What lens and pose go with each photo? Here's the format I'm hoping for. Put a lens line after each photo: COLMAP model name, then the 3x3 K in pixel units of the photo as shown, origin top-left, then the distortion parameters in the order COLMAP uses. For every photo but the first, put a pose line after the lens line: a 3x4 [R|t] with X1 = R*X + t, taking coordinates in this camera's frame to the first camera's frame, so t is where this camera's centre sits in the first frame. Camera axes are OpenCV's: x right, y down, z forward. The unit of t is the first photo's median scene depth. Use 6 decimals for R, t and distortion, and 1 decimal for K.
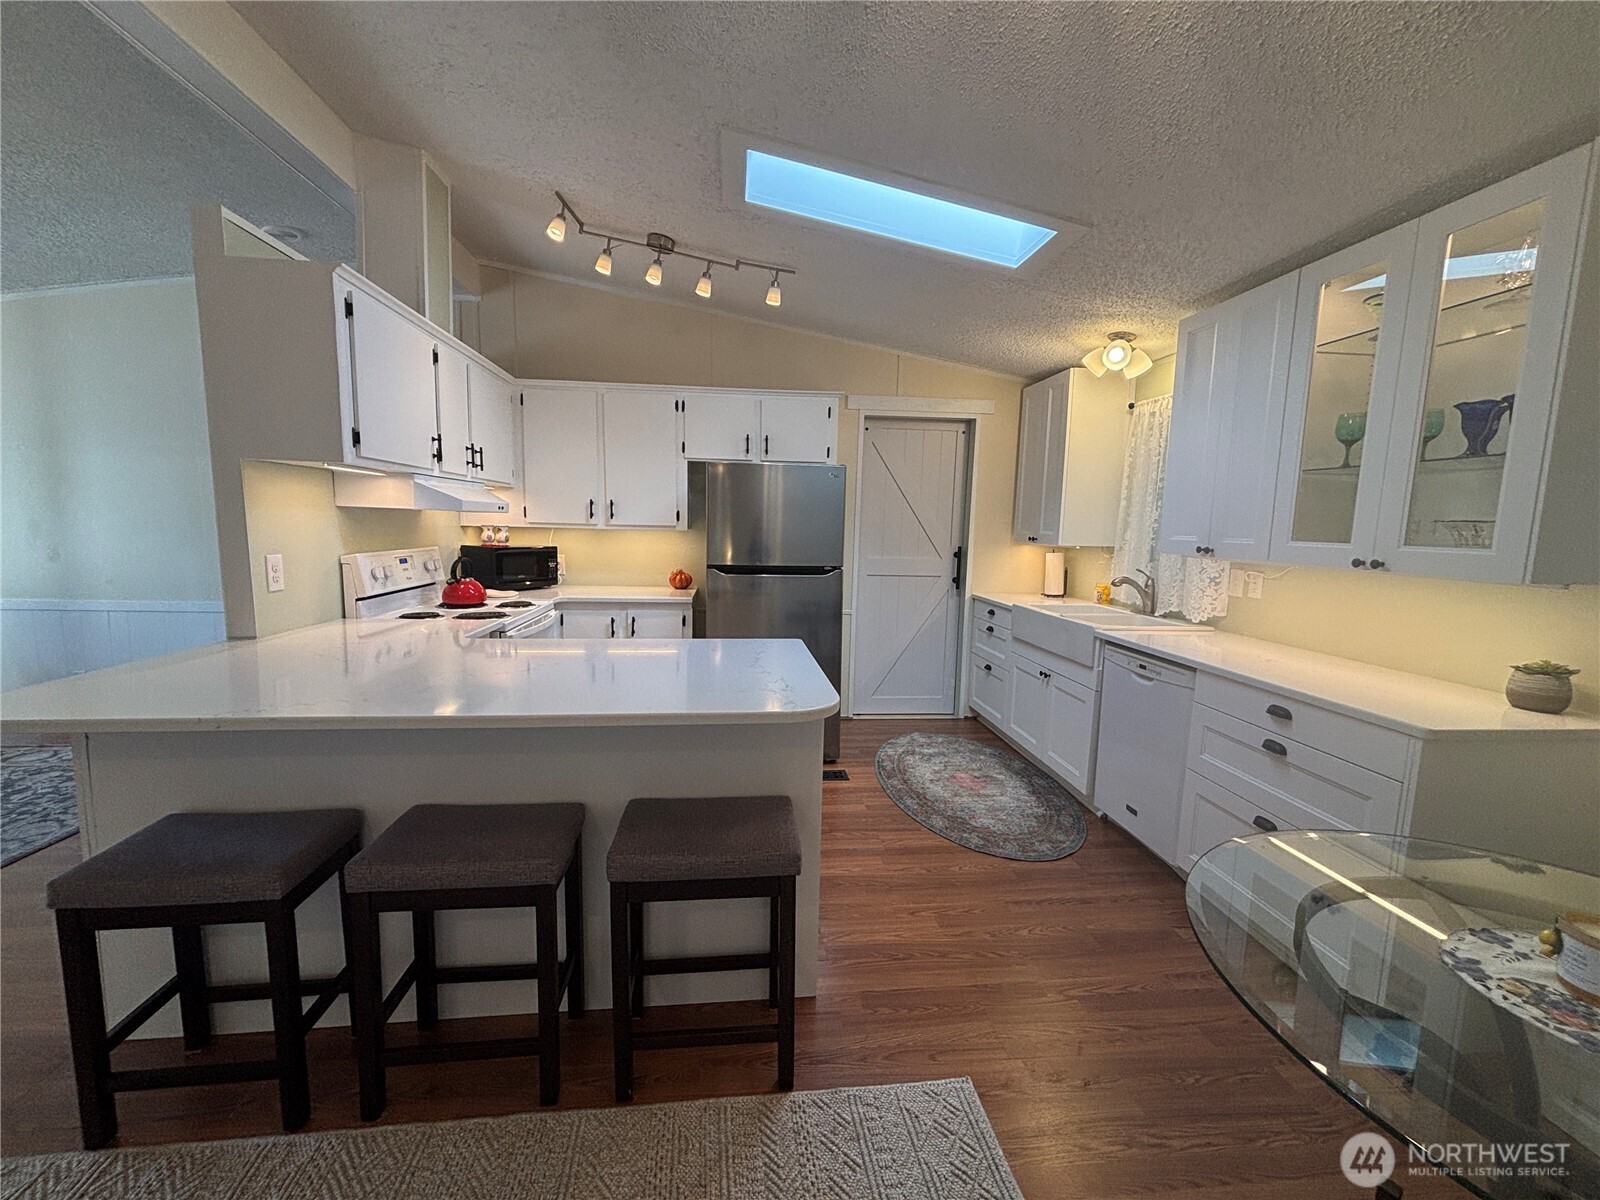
lens RADIAL K [[645.0, 0, 796.9], [0, 645.0, 602.7], [0, 0, 1]] dist [0.002192, 0.000077]
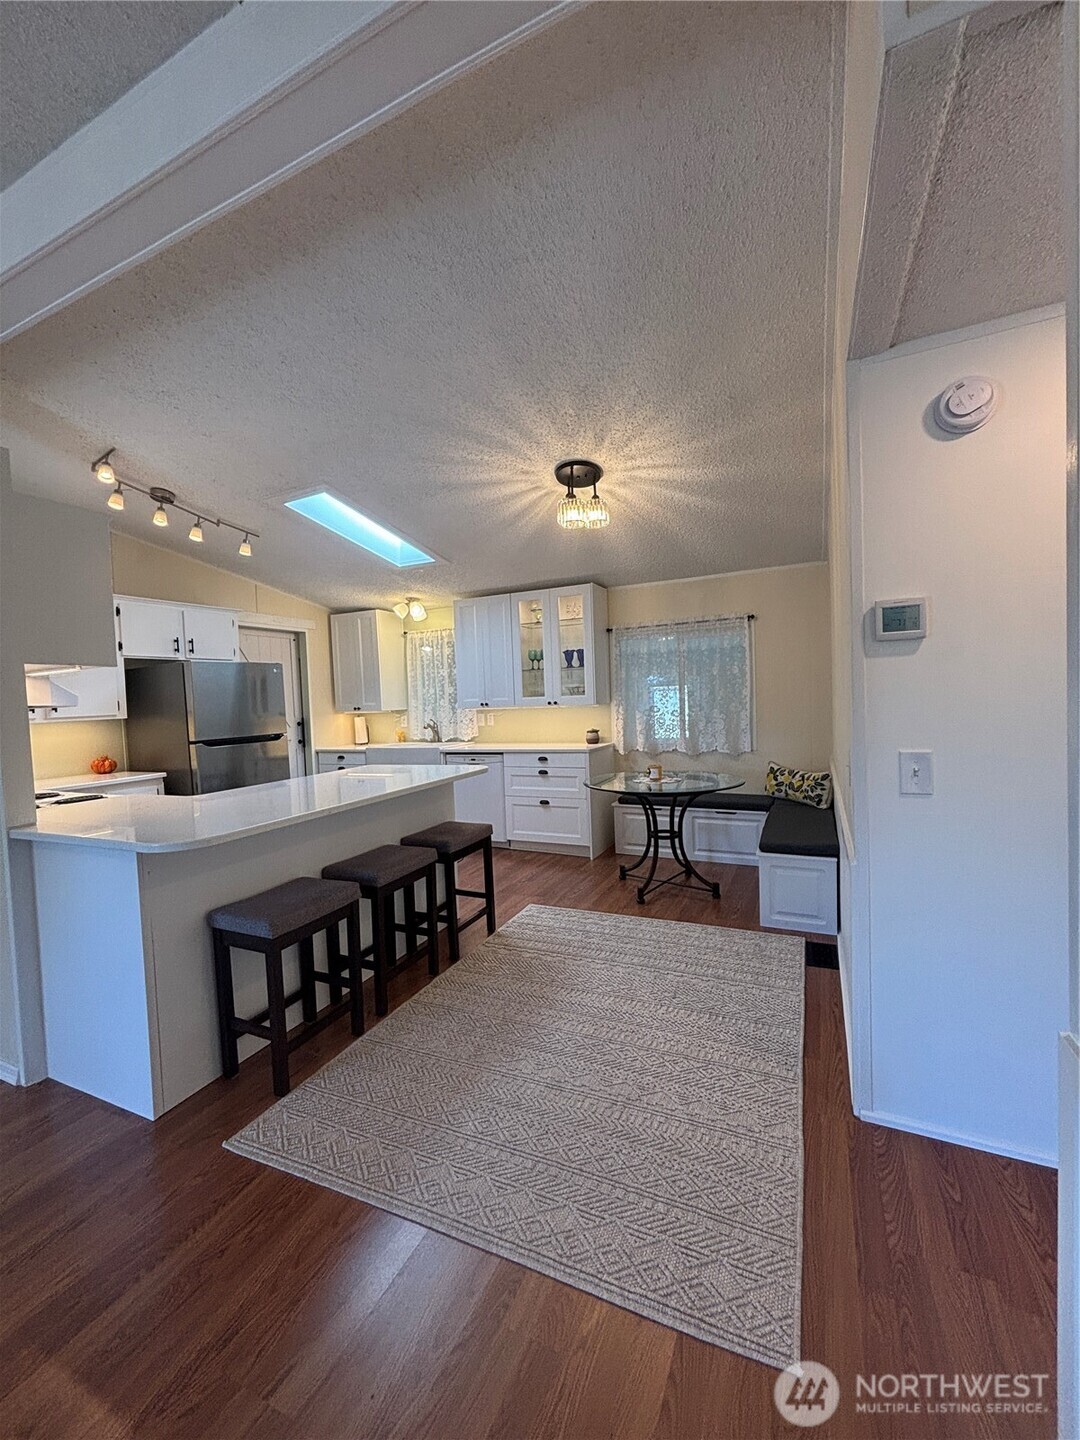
lens RADIAL K [[585.7, 0, 544.1], [0, 585.7, 716.6], [0, 0, 1]] dist [-0.003516, -0.000169]
pose [[0.511724, -0.071439, 0.856175, -0.845711], [0.157379, 0.987469, -0.011670, 0.014806], [-0.844613, 0.140716, 0.516554, -0.188061]]
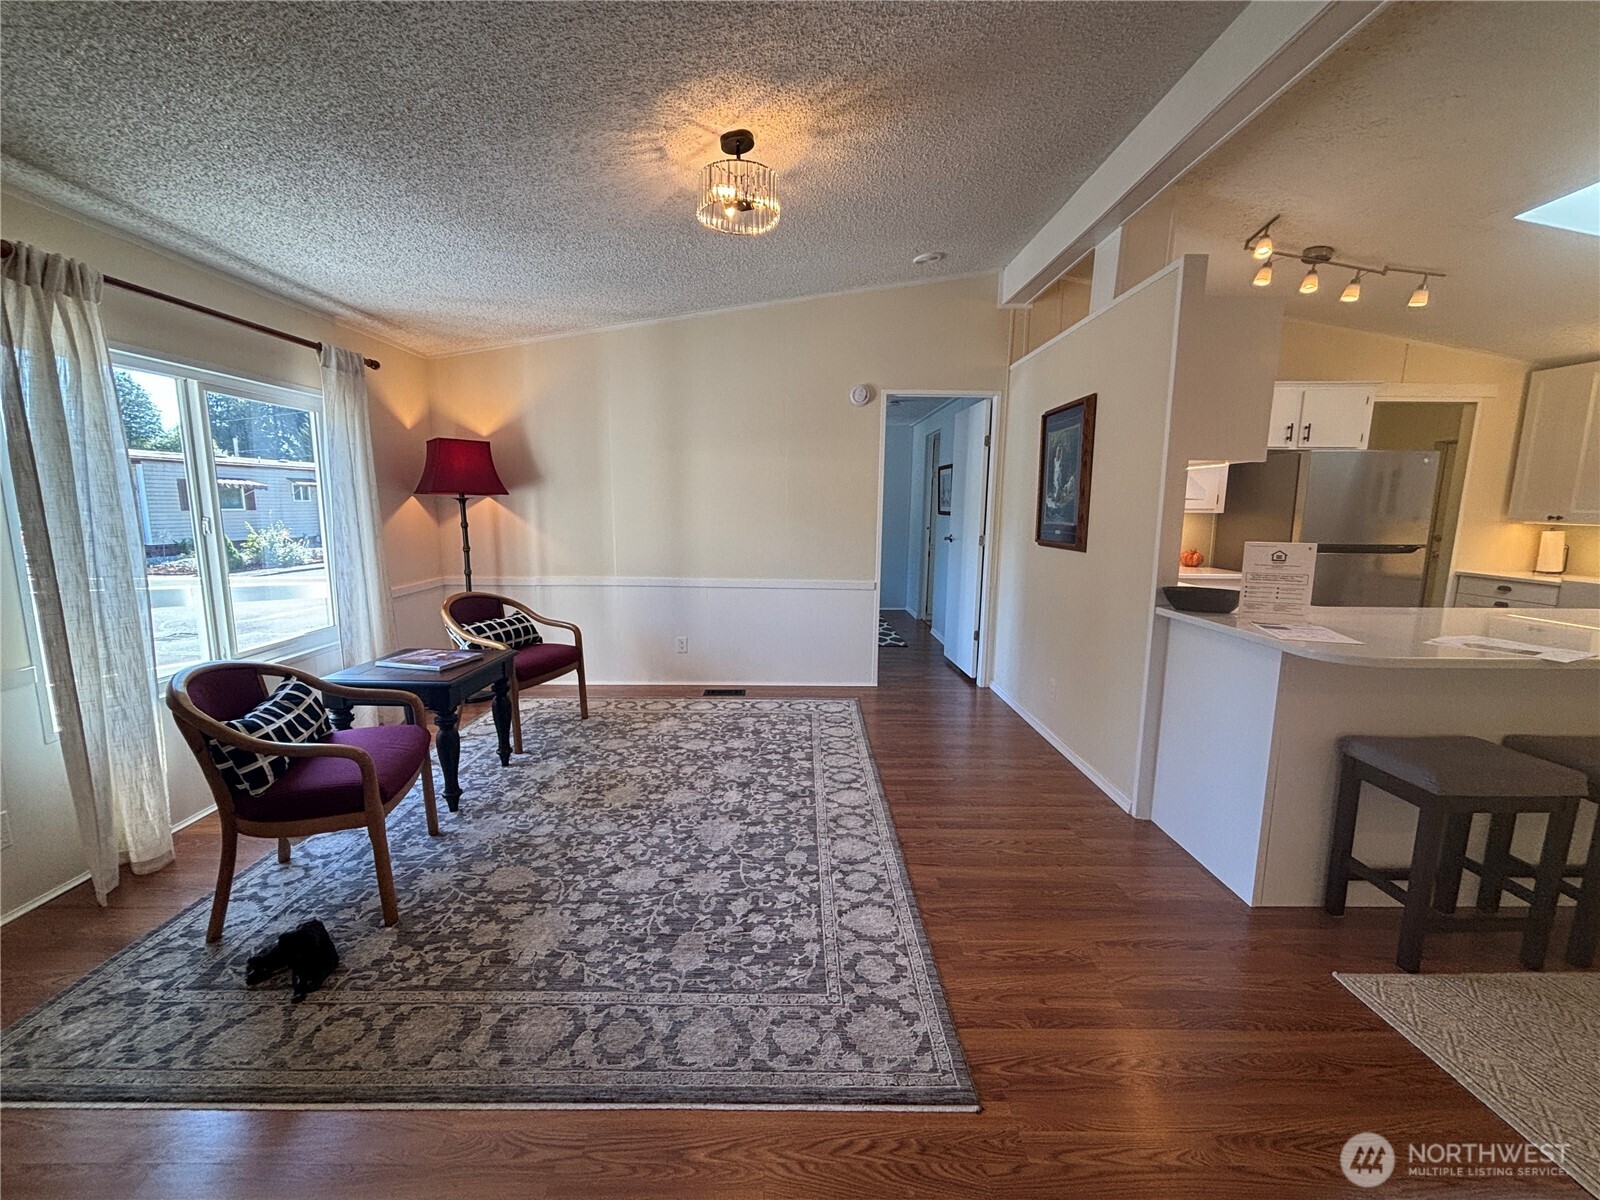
lens RADIAL K [[648.1, 0, 795.1], [0, 648.1, 597.9], [0, 0, 1]] dist [0.001033, 0.000097]
pose [[0.995487, 0.002252, -0.094867, -0.989099], [-0.000061, 0.999733, 0.023094, 0.007960], [0.094894, -0.022984, 0.995222, -0.209672]]
